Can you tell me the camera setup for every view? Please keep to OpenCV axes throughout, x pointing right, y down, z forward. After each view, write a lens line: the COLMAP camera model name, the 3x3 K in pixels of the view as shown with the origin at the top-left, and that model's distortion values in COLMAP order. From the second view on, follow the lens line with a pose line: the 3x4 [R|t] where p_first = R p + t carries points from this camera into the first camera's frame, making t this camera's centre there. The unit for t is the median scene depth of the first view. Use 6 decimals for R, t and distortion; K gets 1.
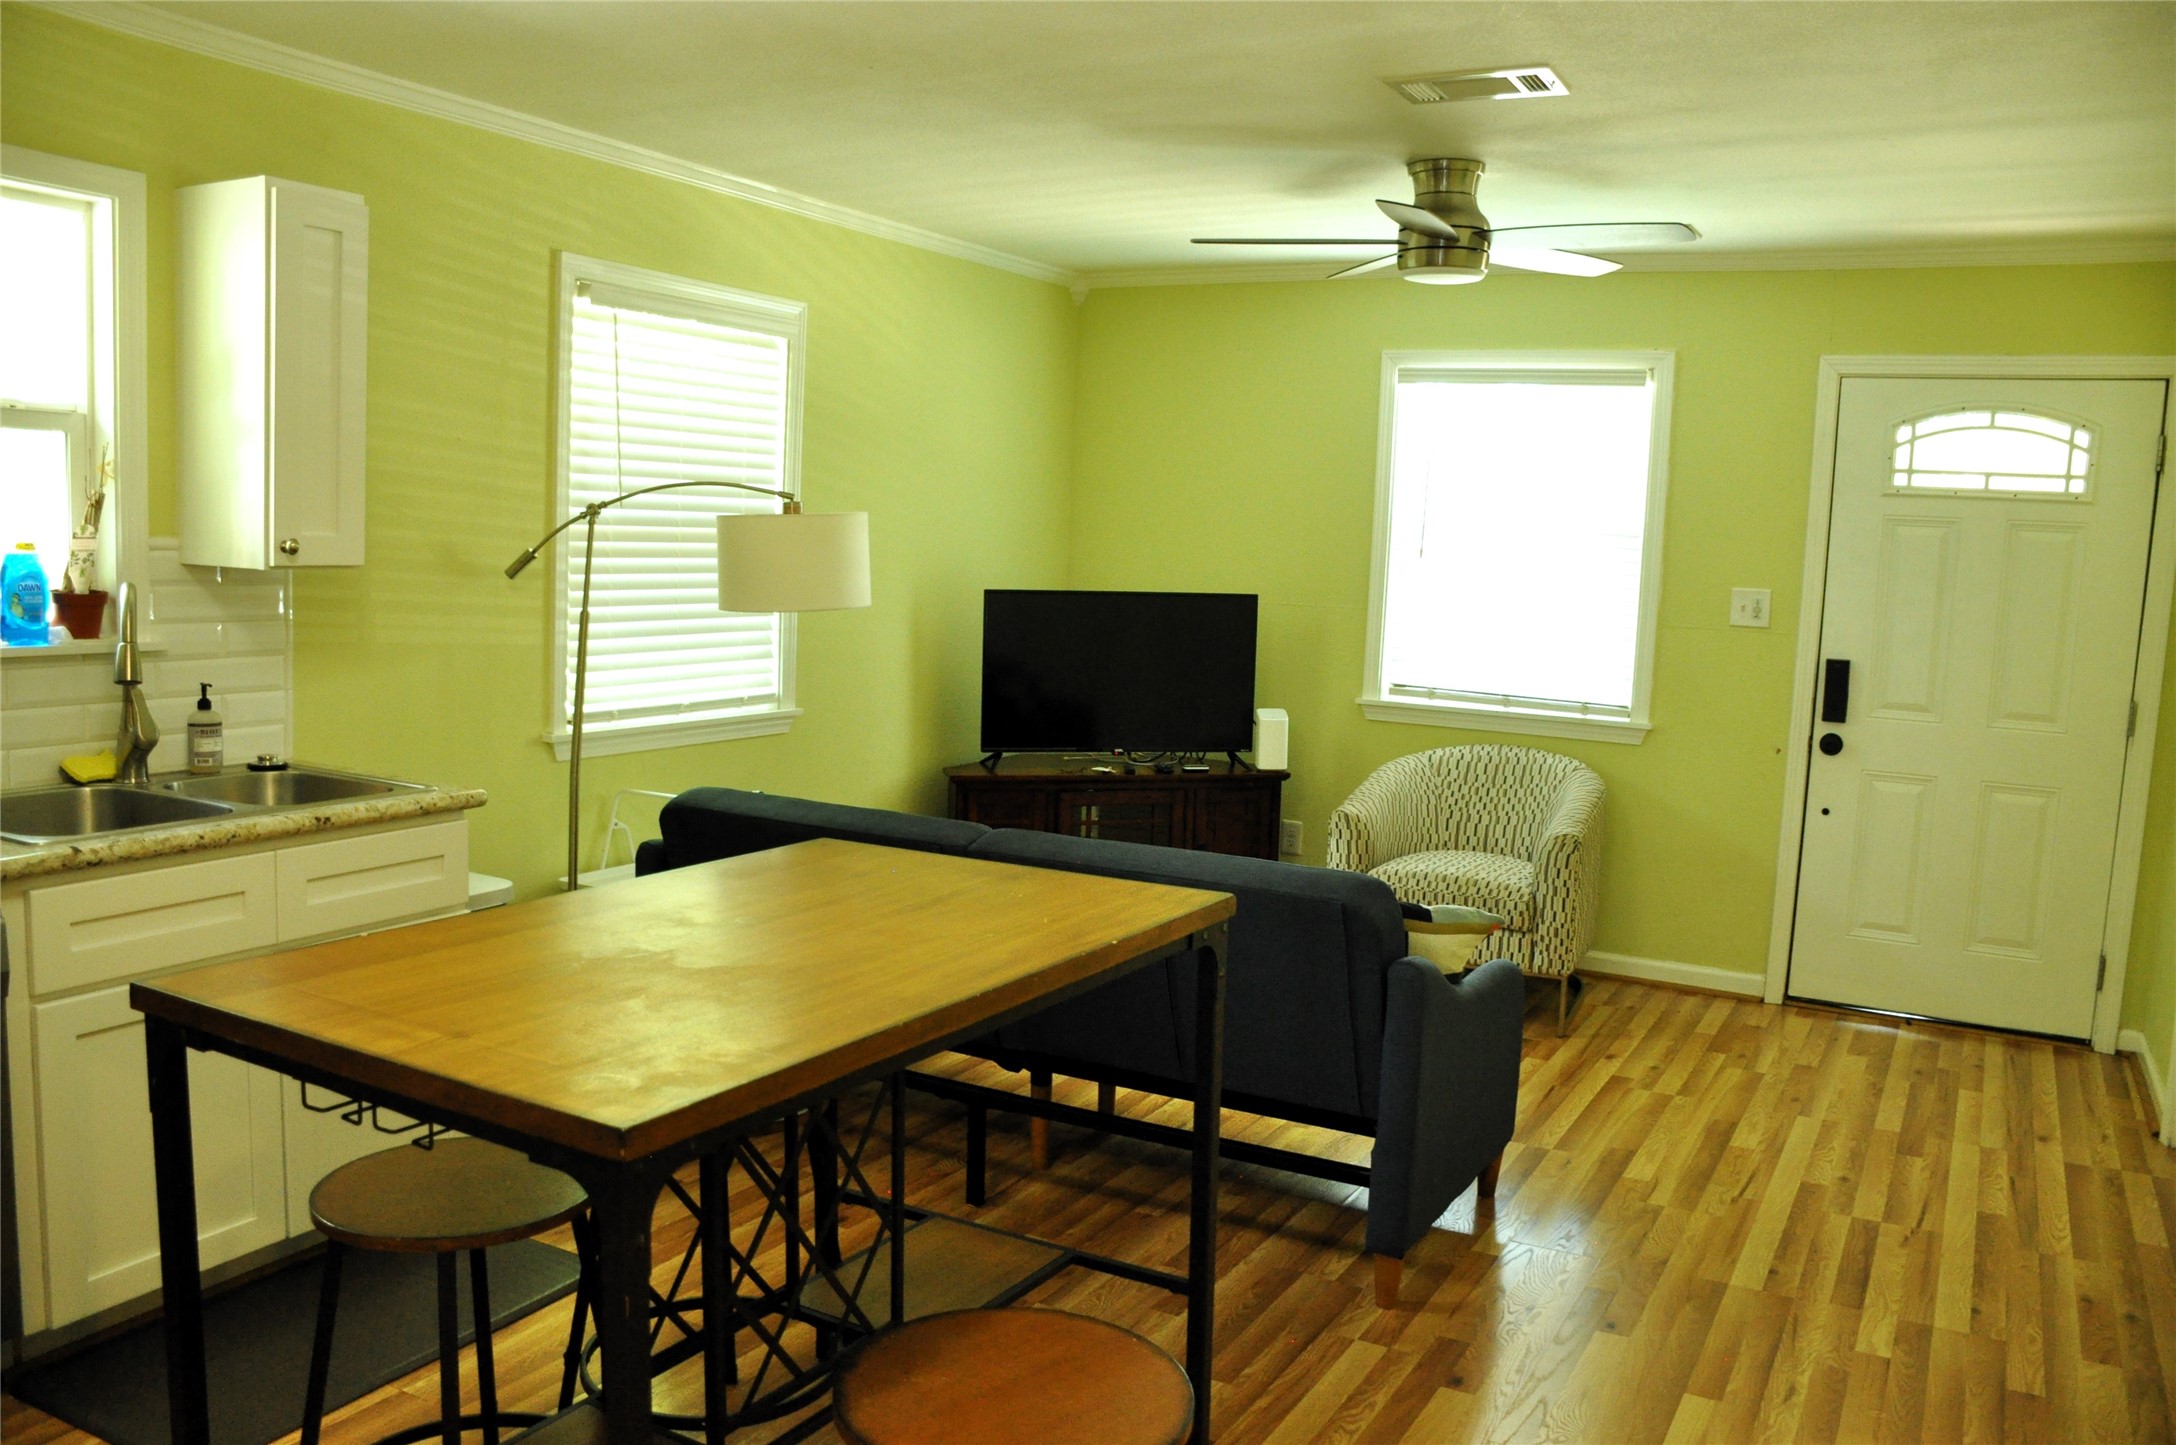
lens RADIAL K [[1710.1, 0, 1078.6], [0, 1710.1, 722.4], [0, 0, 1]] dist [-0.132007, 0.082765]
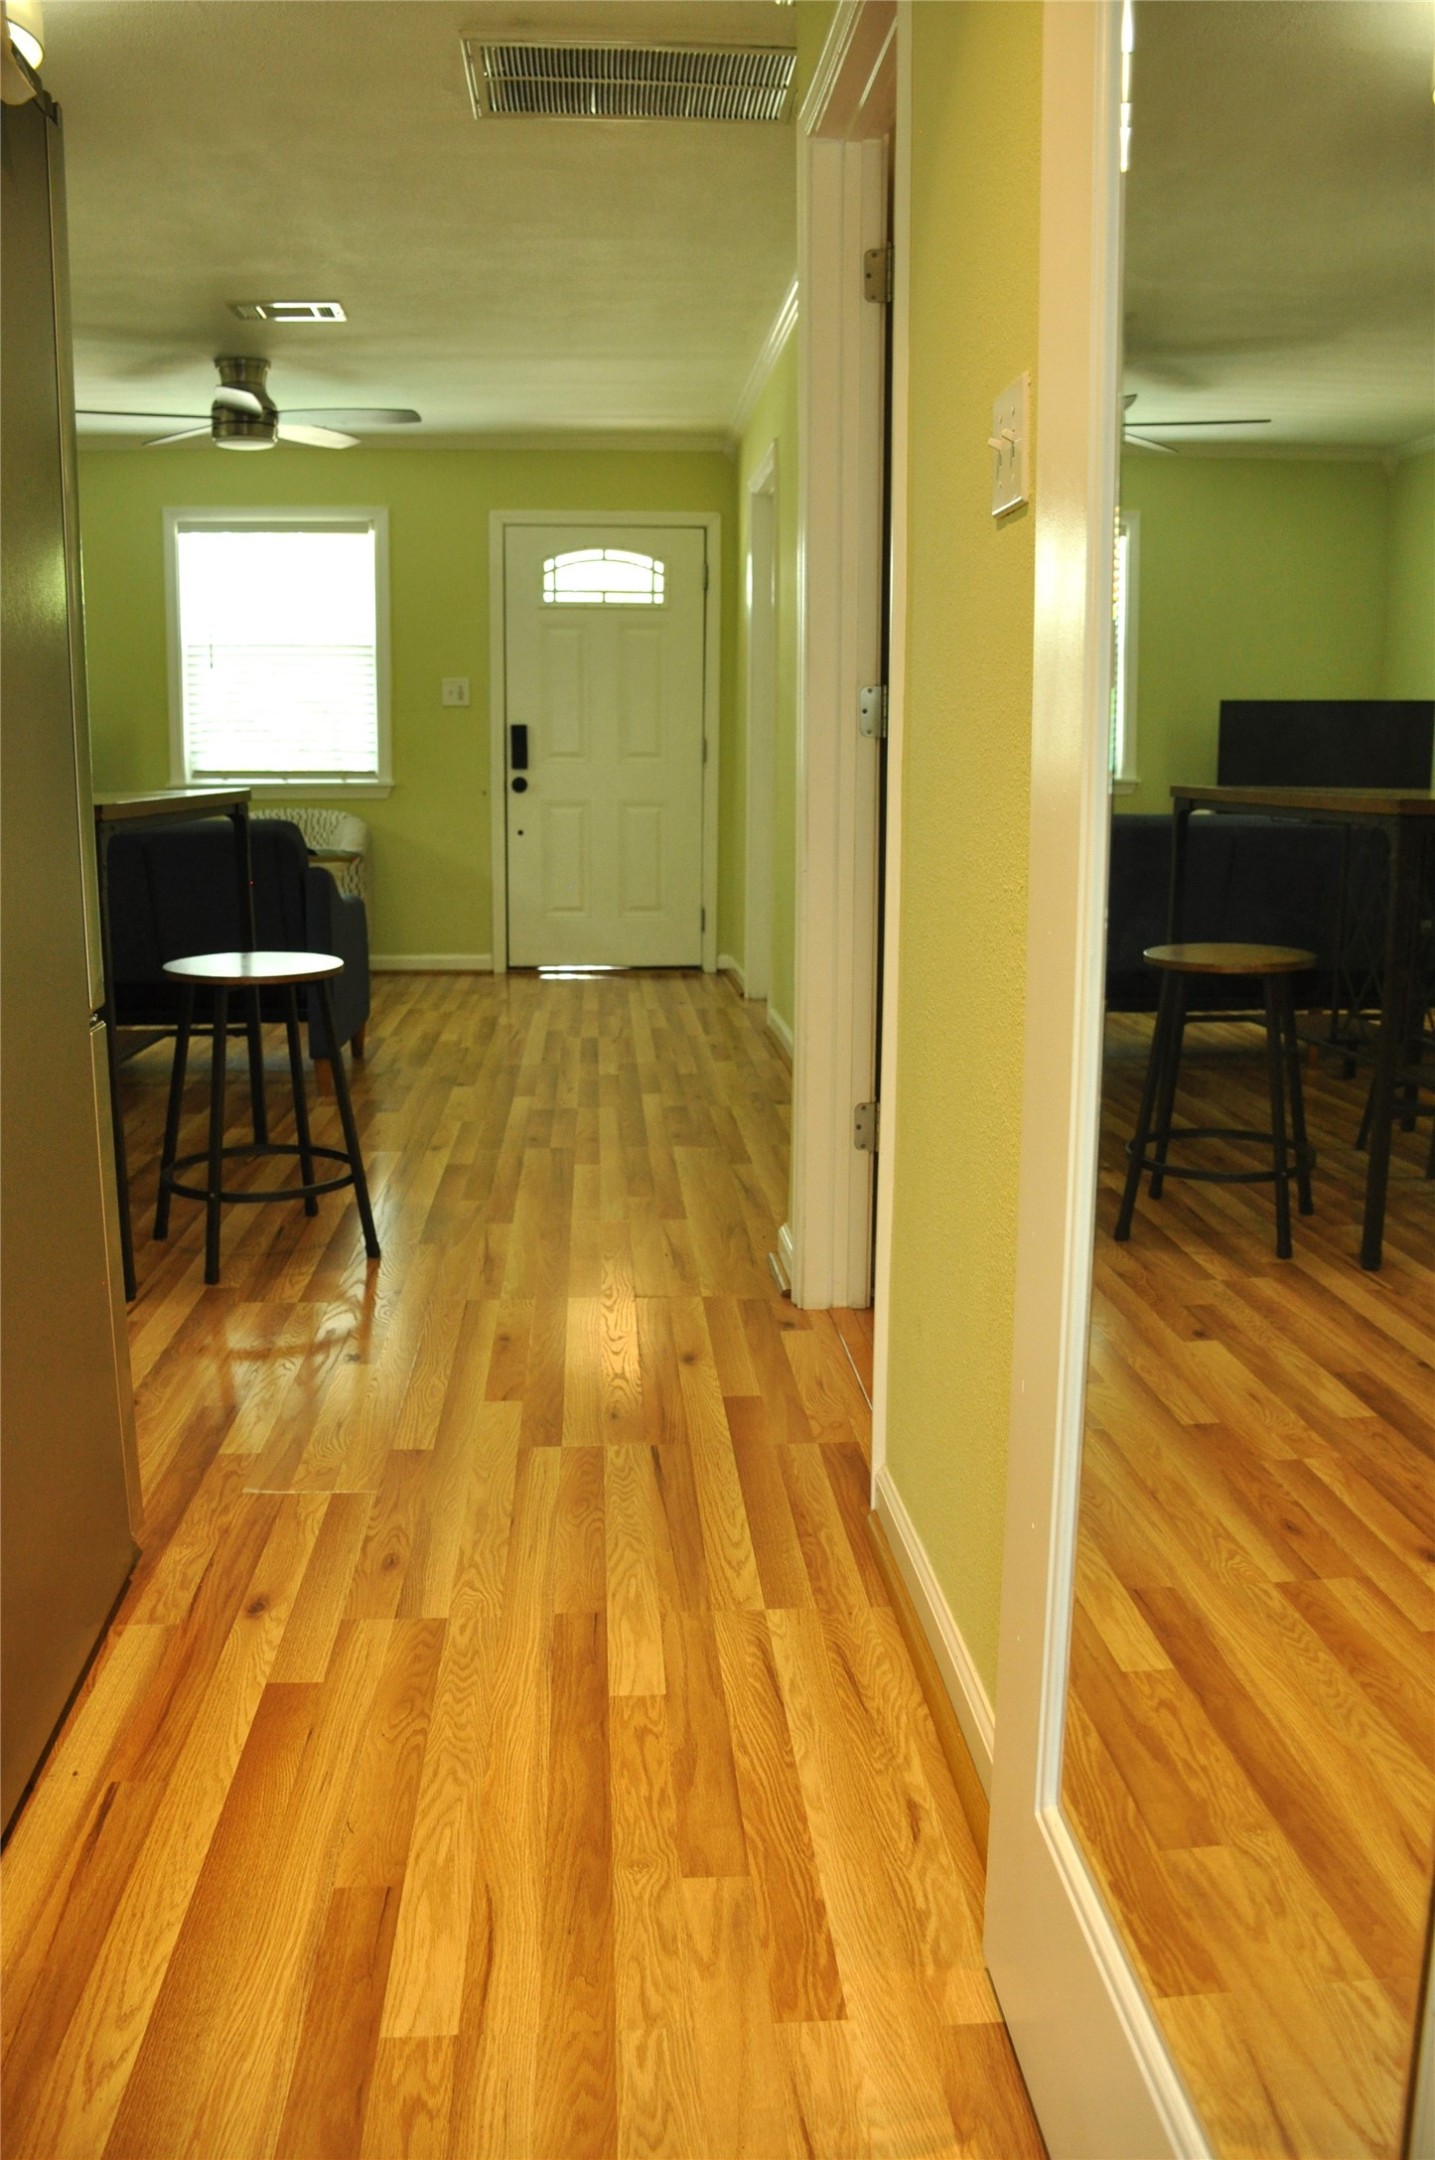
lens RADIAL K [[1697.5, 0, 718.3], [0, 1697.5, 1058.9], [0, 0, 1]] dist [-0.132007, 0.082765]
pose [[0.836251, -0.133720, 0.531793, -0.218909], [0.091757, 0.990260, 0.104713, 0.115457], [-0.540616, -0.038771, 0.840376, -0.334704]]
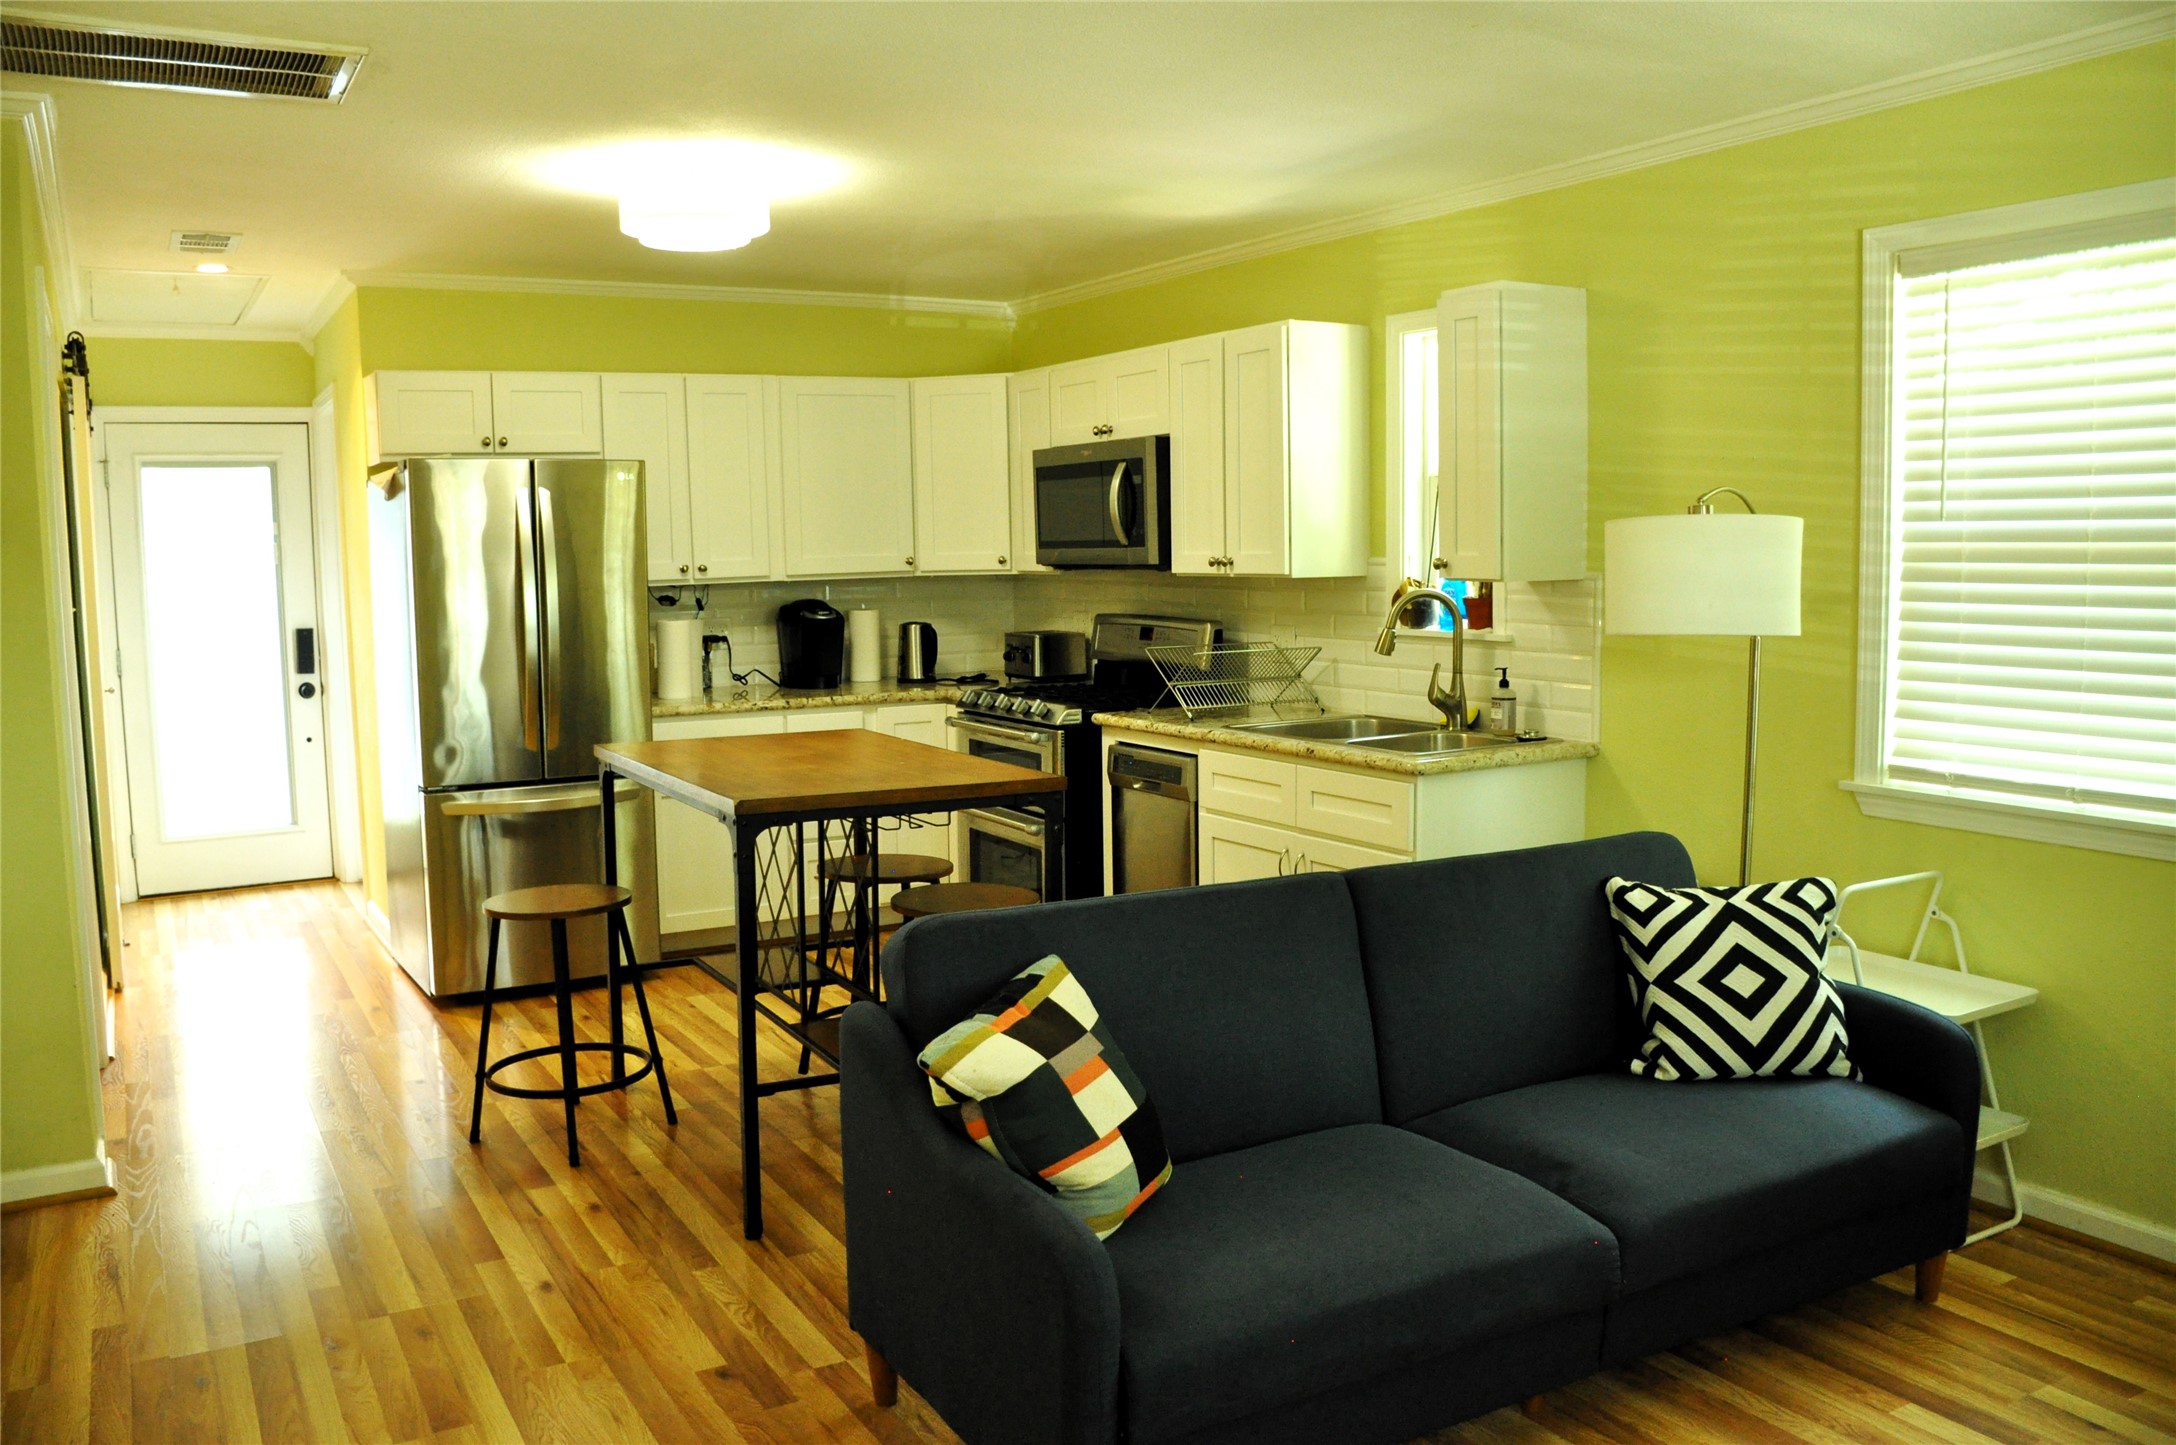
lens RADIAL K [[1710.1, 0, 1074.0], [0, 1710.1, 731.1], [0, 0, 1]] dist [-0.132007, 0.082765]
pose [[-0.515224, 0.065033, -0.854585, 0.545549], [-0.098470, 0.986022, 0.134402, -0.081727], [0.851380, 0.153398, -0.501618, 0.930979]]
